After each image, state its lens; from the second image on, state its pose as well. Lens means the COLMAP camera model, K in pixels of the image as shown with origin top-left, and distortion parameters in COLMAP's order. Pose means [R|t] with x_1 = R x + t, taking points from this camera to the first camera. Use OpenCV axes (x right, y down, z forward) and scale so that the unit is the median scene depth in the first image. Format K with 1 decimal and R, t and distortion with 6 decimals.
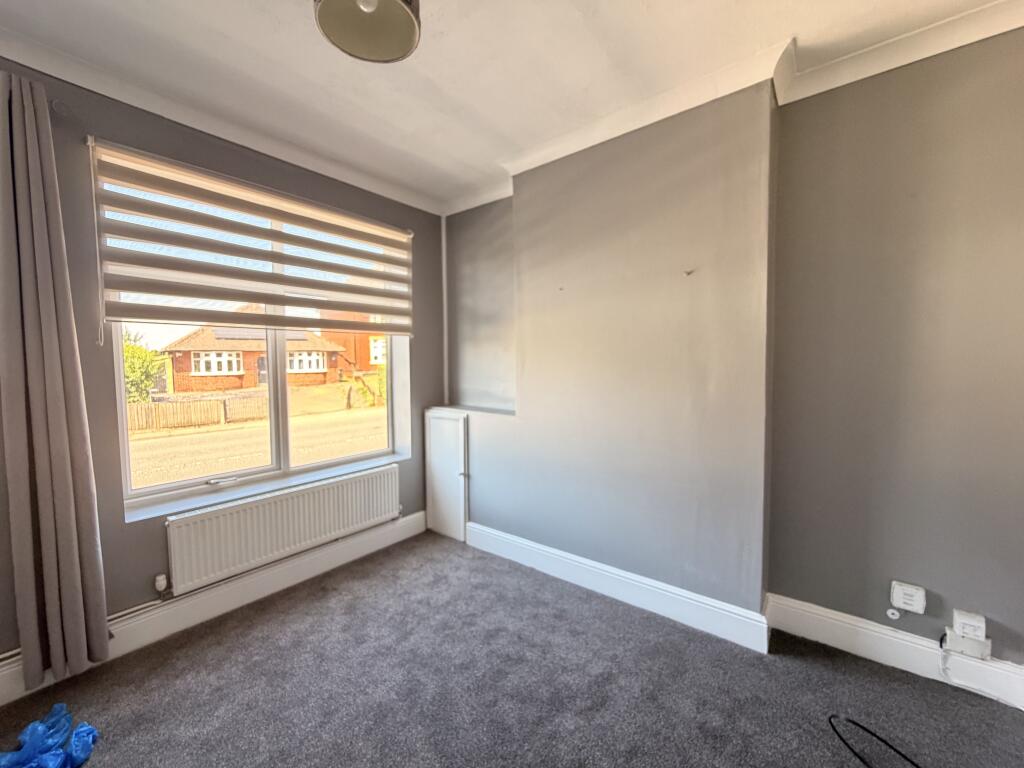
lens RADIAL K [[413.9, 0, 508.4], [0, 413.9, 383.6], [0, 0, 1]] dist [0.000613, 0.000200]
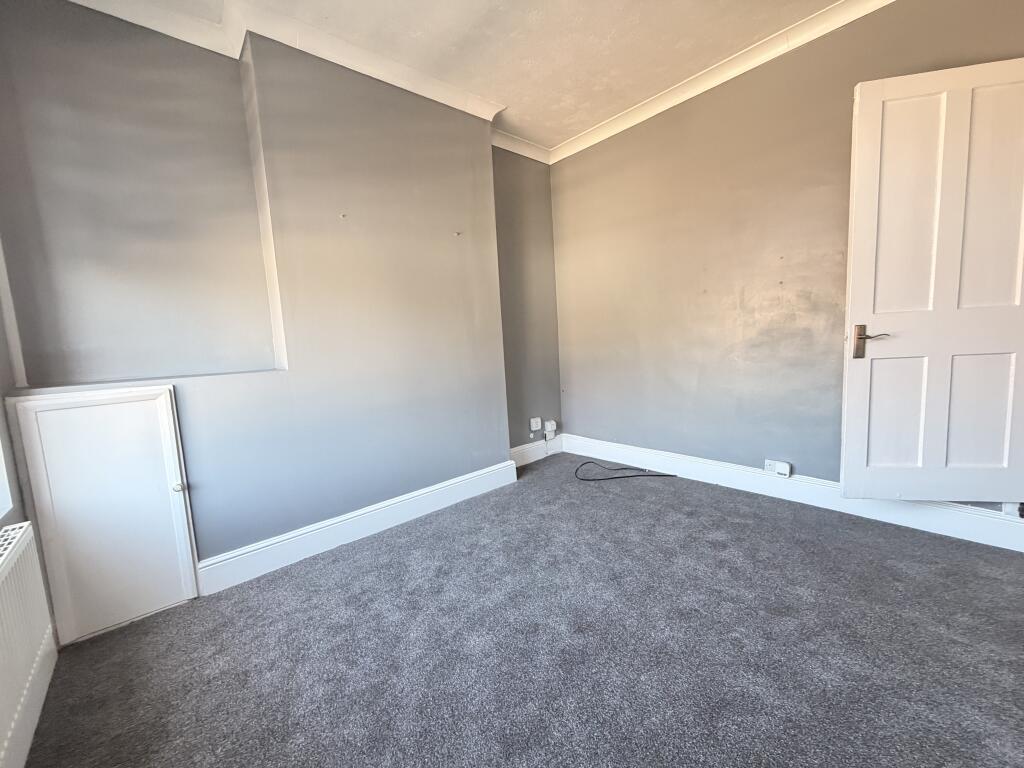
lens RADIAL K [[413.9, 0, 508.4], [0, 413.9, 383.6], [0, 0, 1]] dist [0.000613, 0.000200]
pose [[0.174102, -0.108172, 0.978768, -0.649573], [0.108440, 0.990009, 0.090125, 0.078102], [-0.978739, 0.090447, 0.184092, 0.469471]]
